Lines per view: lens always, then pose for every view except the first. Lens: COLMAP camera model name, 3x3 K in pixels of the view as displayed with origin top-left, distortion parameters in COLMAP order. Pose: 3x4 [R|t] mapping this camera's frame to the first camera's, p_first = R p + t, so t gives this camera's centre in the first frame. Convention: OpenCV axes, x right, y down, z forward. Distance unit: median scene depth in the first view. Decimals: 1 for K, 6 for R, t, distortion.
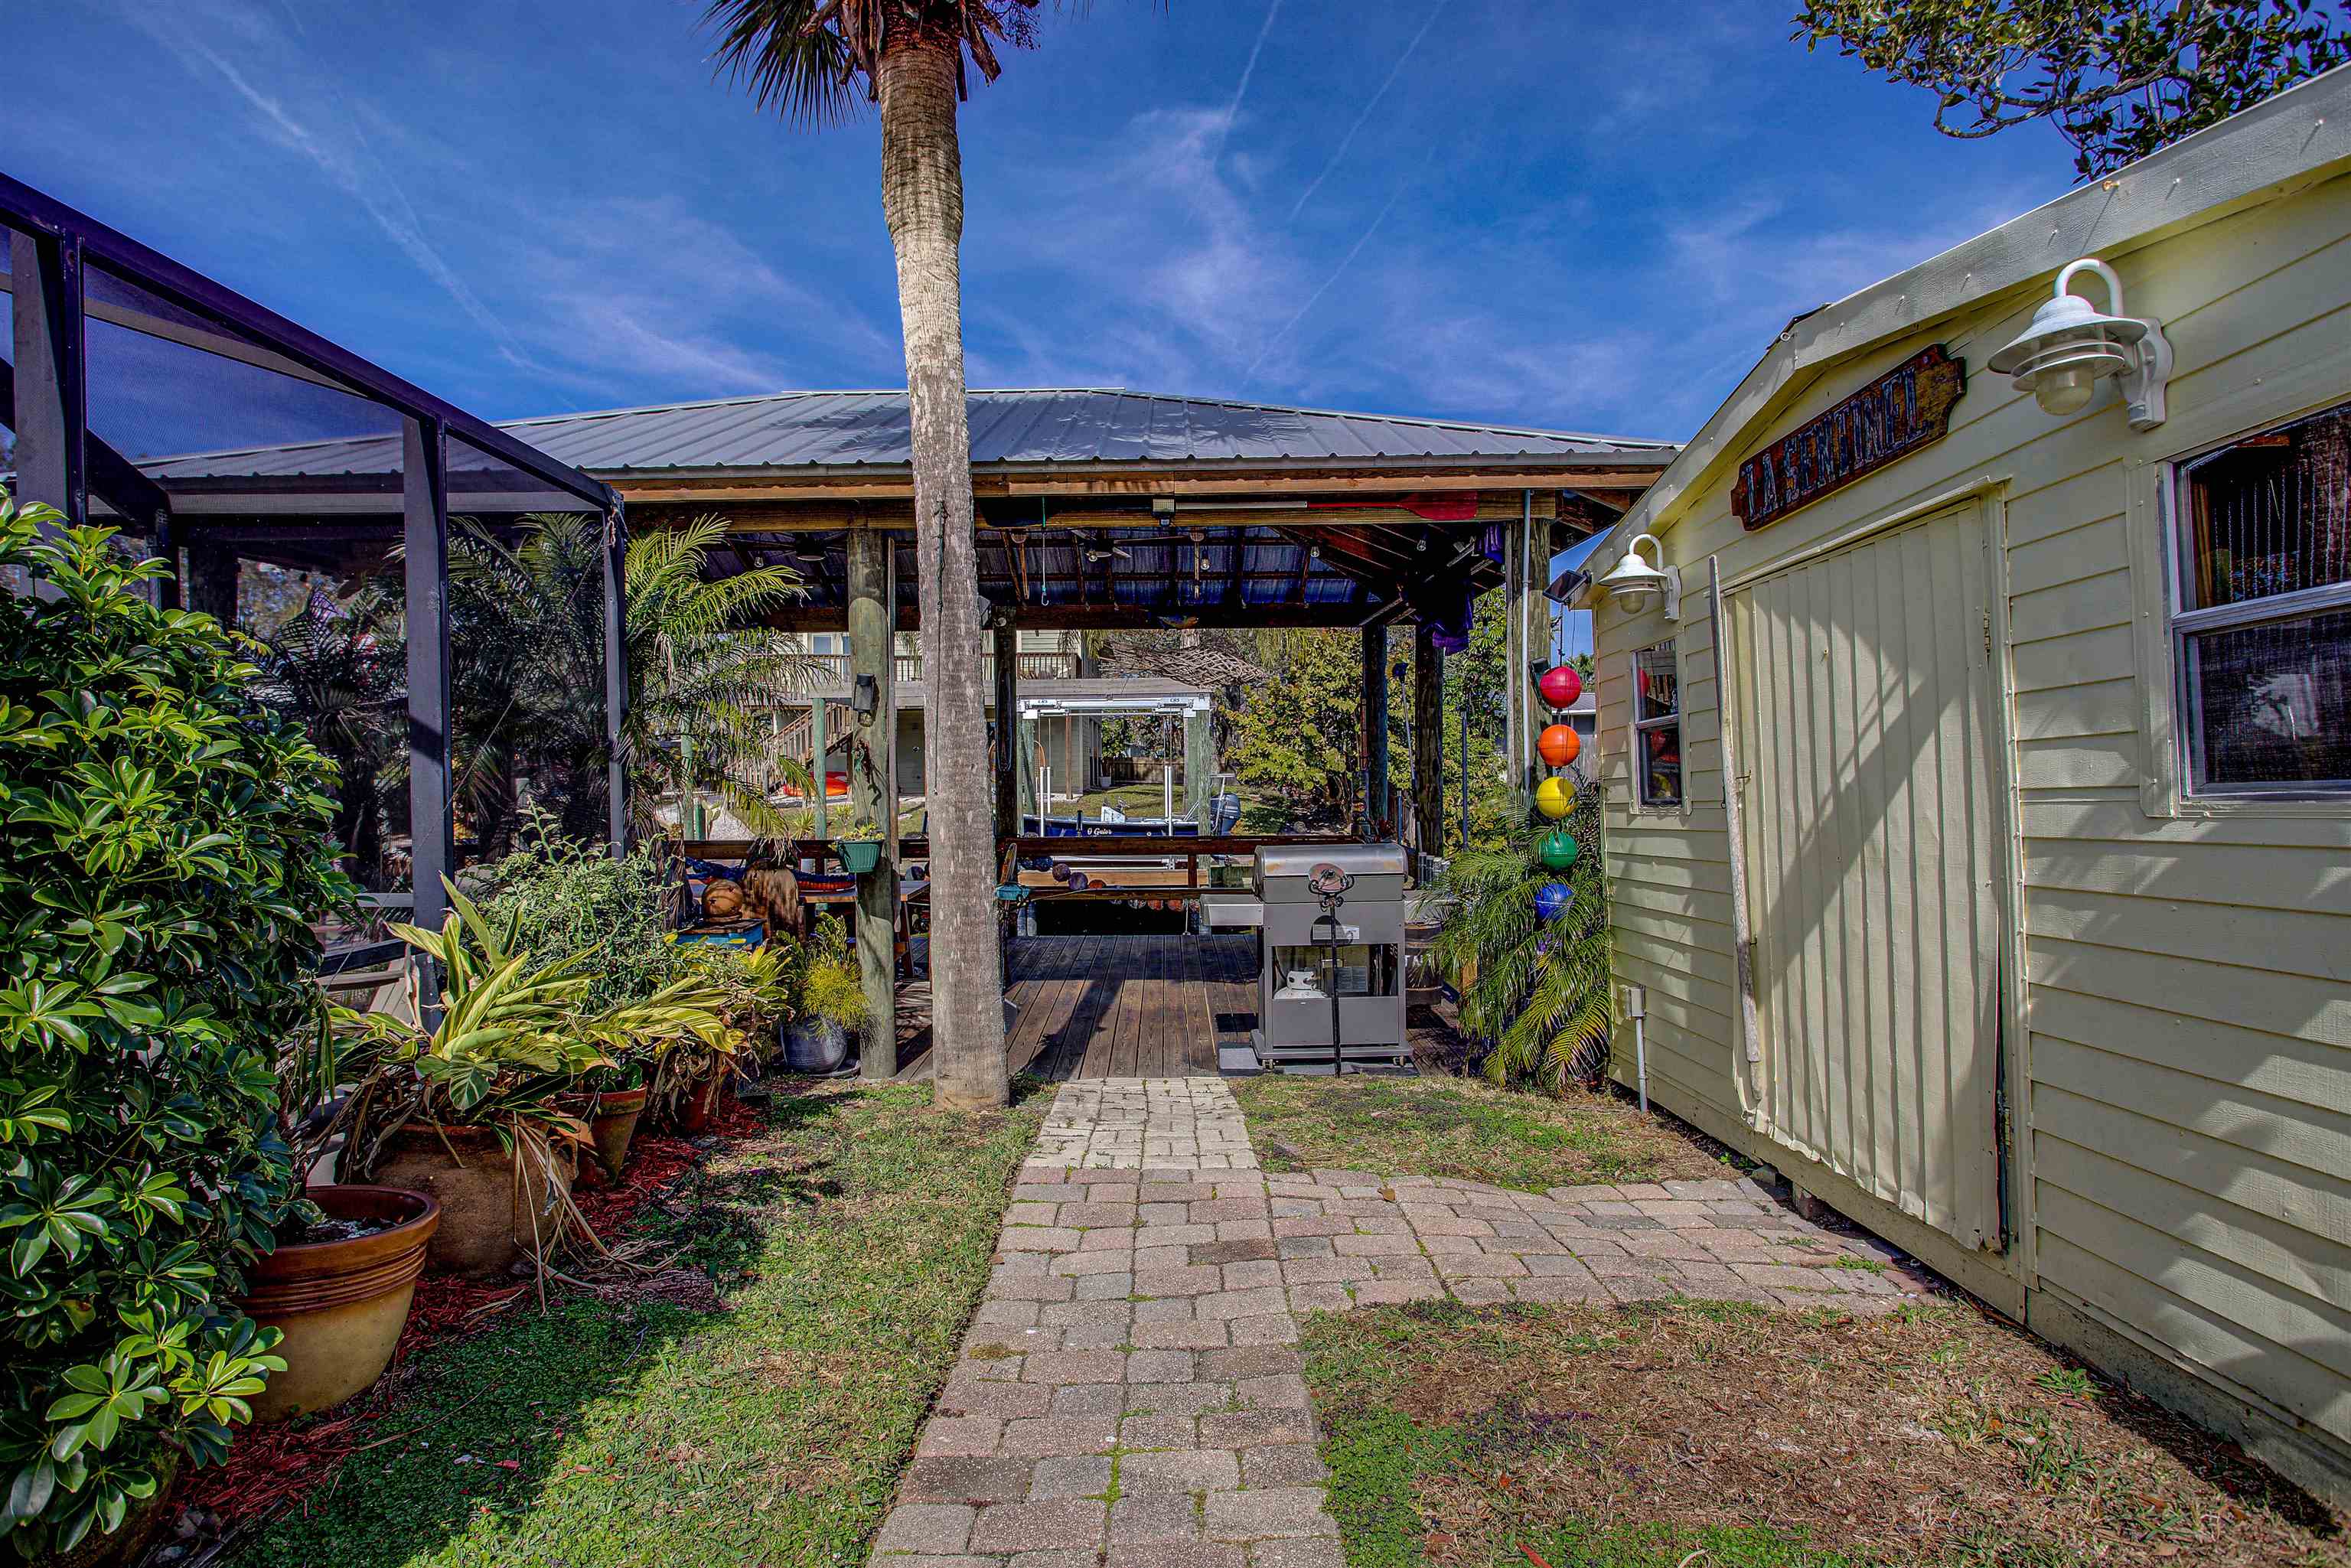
lens RADIAL K [[1178.4, 0, 1166.4], [0, 1178.4, 786.0], [0, 0, 1]] dist [-0.022176, 0.007143]
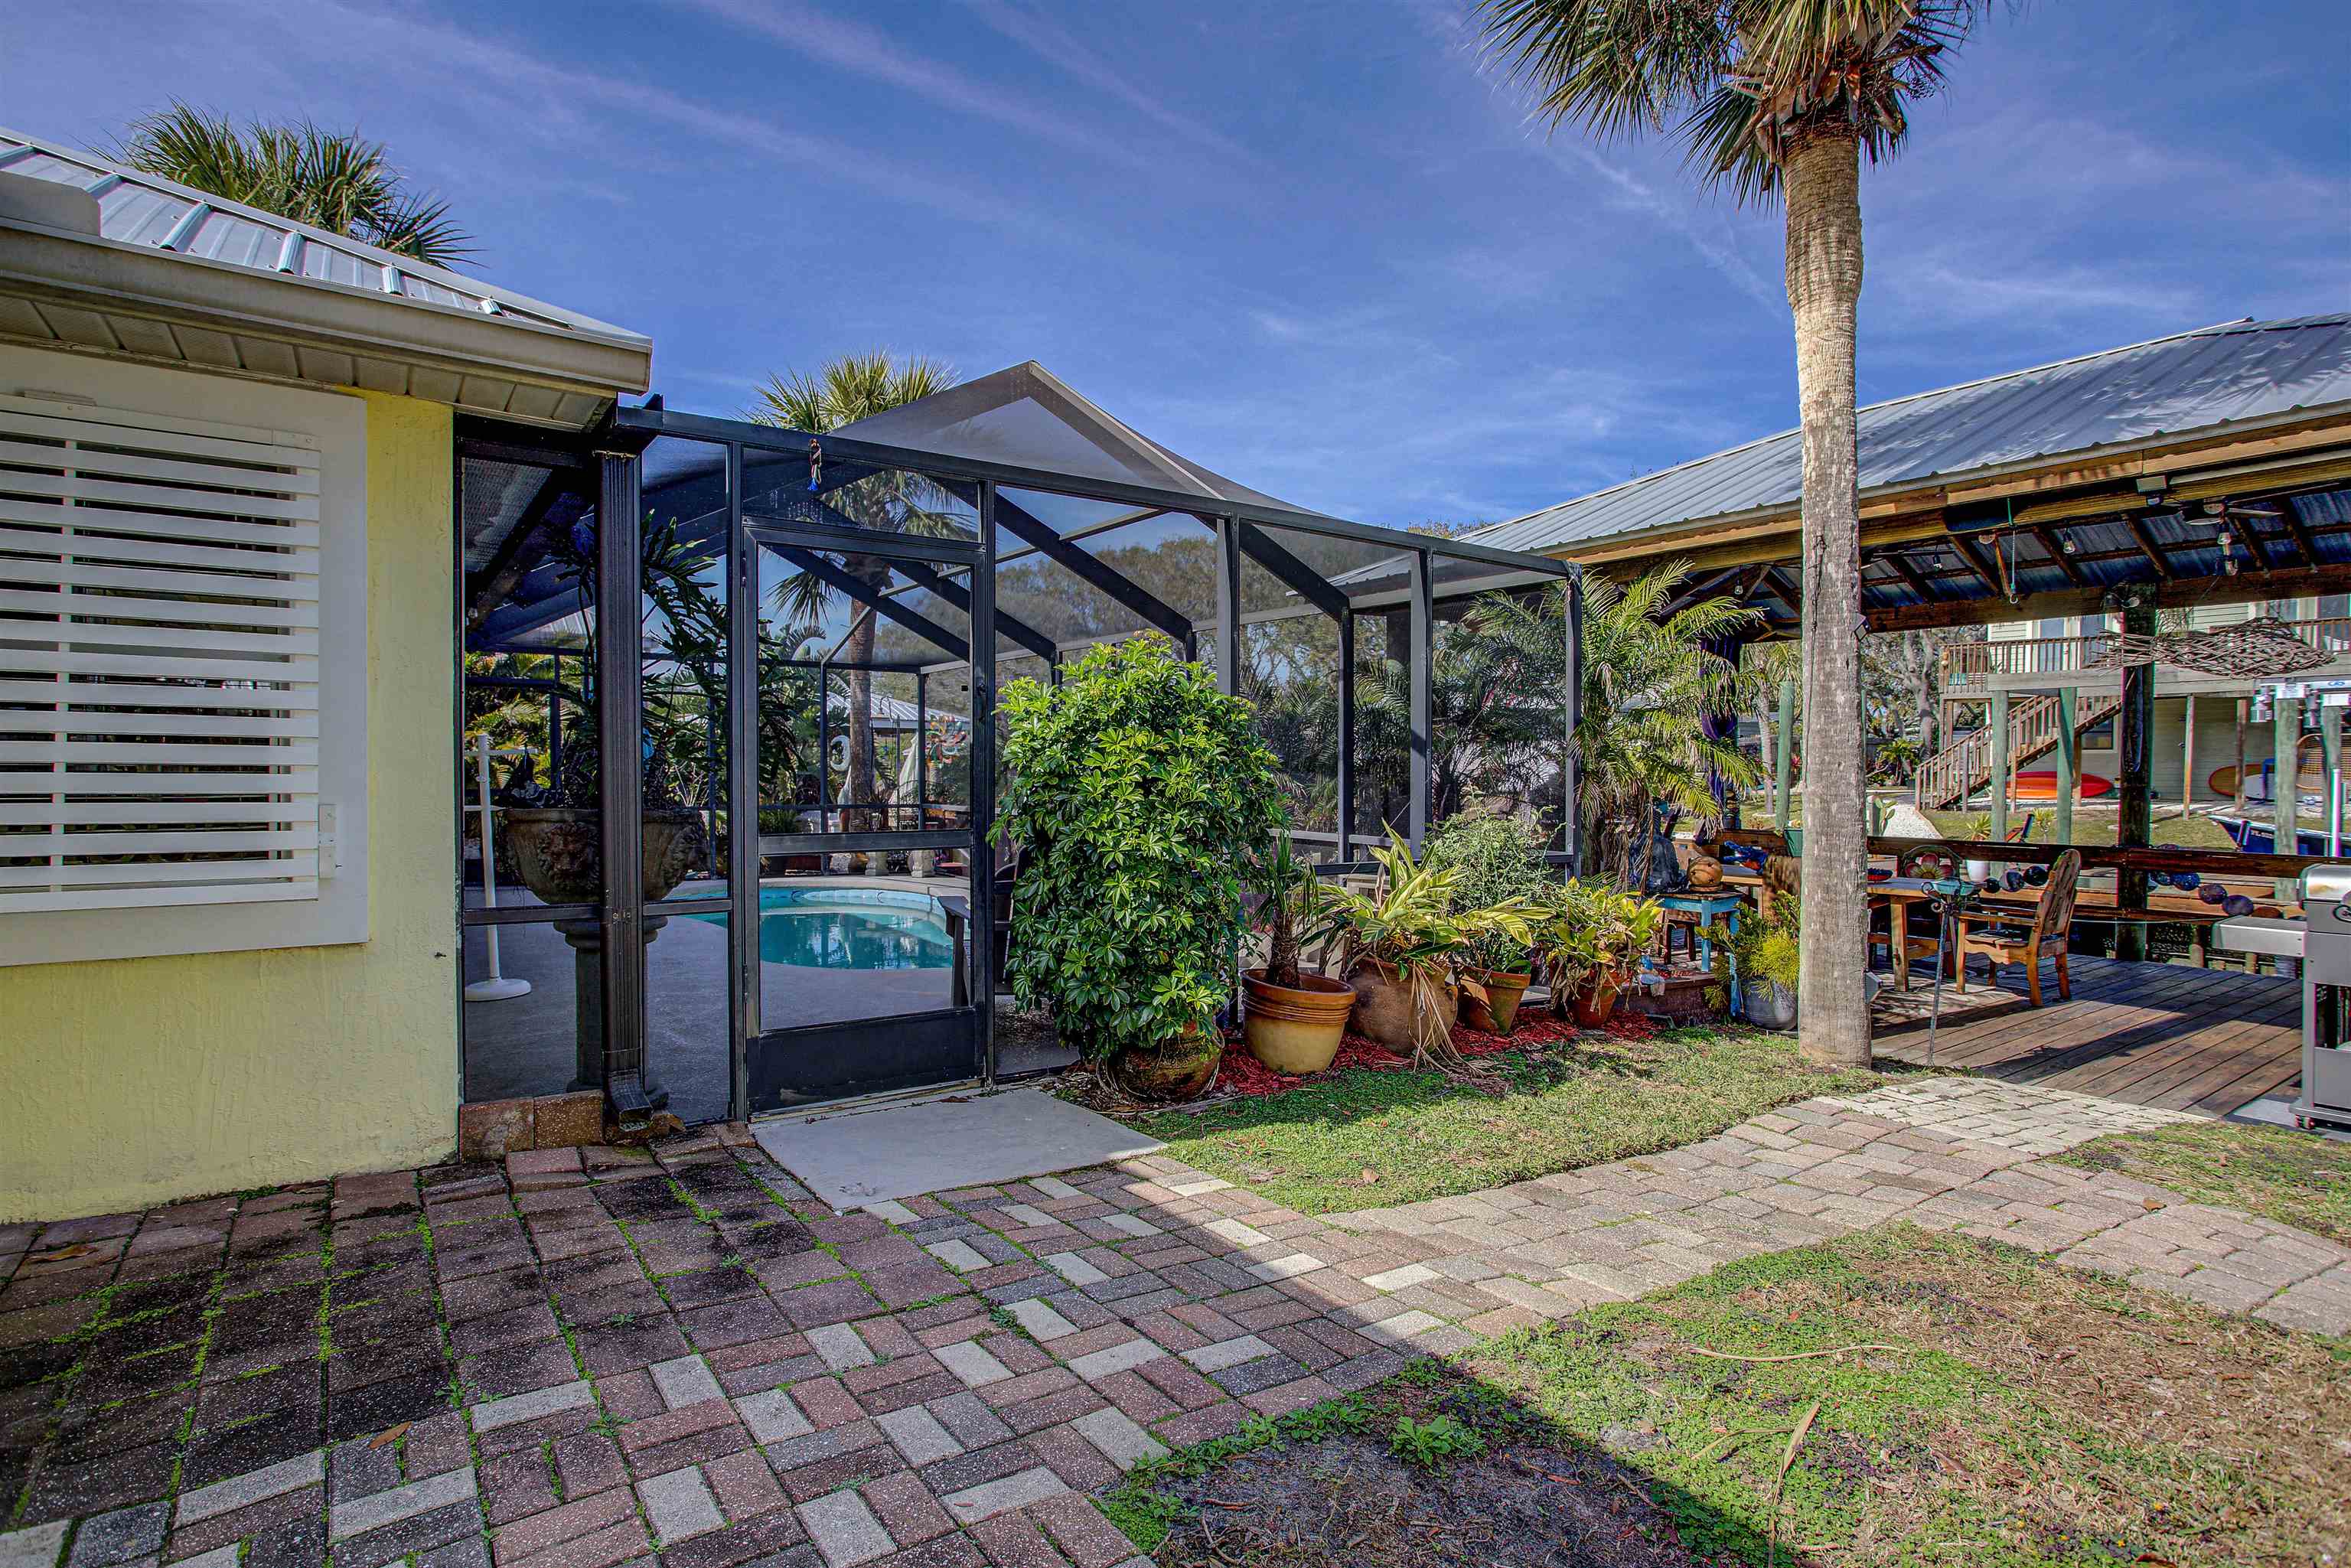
lens RADIAL K [[1229.1, 0, 1253.3], [0, 1229.1, 783.4], [0, 0, 1]] dist [-0.023668, 0.008292]
pose [[0.612192, 0.022512, -0.790389, 0.584227], [-0.022740, 0.999682, 0.010861, 0.003008], [0.790382, 0.011325, 0.612509, -0.243650]]
